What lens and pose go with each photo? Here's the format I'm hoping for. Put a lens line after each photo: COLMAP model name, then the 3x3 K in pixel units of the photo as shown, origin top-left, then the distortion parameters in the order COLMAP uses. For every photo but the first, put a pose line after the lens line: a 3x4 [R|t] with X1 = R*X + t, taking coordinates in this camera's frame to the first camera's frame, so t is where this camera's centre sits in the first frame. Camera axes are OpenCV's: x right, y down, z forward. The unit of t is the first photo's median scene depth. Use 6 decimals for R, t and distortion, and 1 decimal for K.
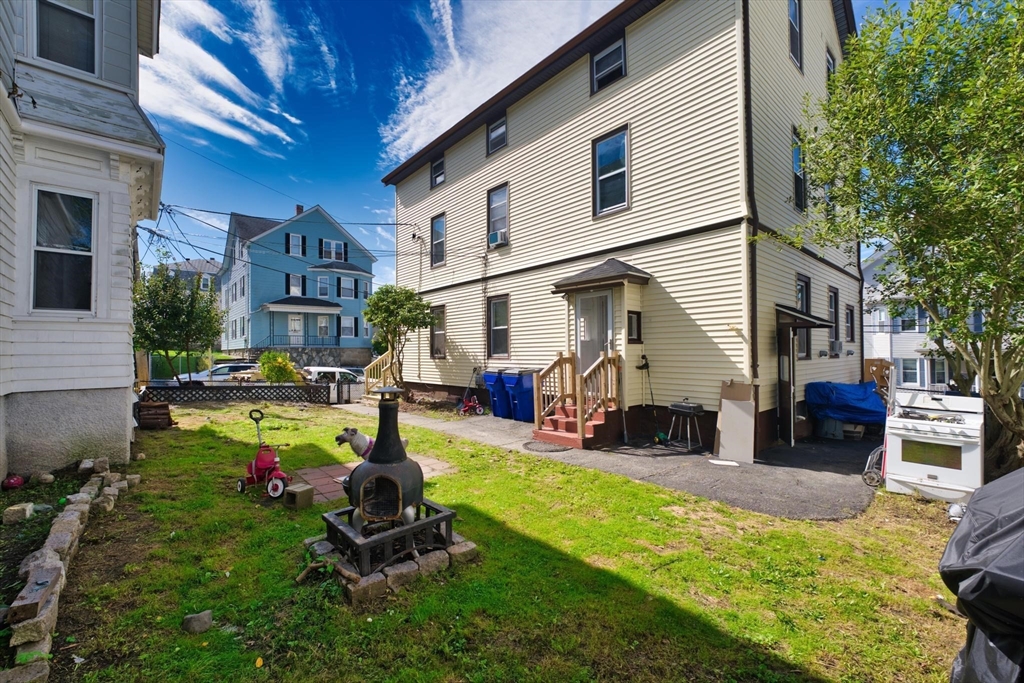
lens RADIAL K [[419.9, 0, 512.5], [0, 419.9, 346.4], [0, 0, 1]] dist [-0.004040, 0.000536]
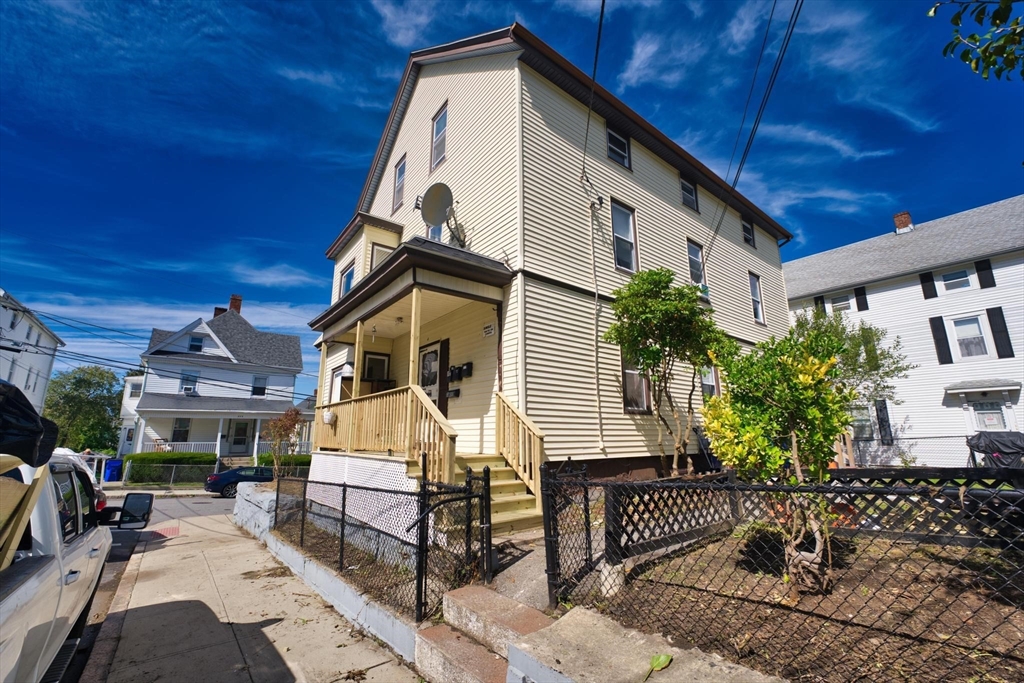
lens RADIAL K [[419.9, 0, 512.1], [0, 419.9, 342.7], [0, 0, 1]] dist [-0.004040, 0.000536]
pose [[0.055617, 0.228783, 0.971887, -1.229591], [-0.013242, 0.973477, -0.228399, 0.107190], [-0.998364, -0.000166, 0.057171, 1.744410]]
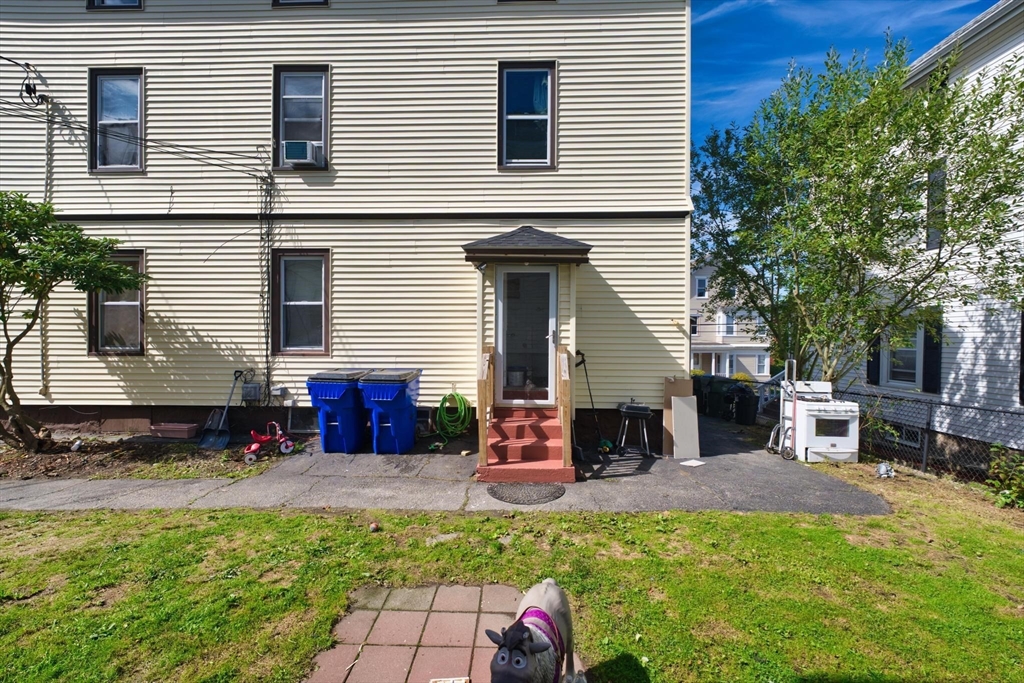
lens RADIAL K [[419.9, 0, 510.8], [0, 419.9, 343.5], [0, 0, 1]] dist [-0.004040, 0.000536]
pose [[0.677079, 0.002467, 0.735906, -0.345053], [-0.019853, 0.999692, 0.014915, -0.002064], [-0.735642, -0.024709, 0.676920, 0.469359]]
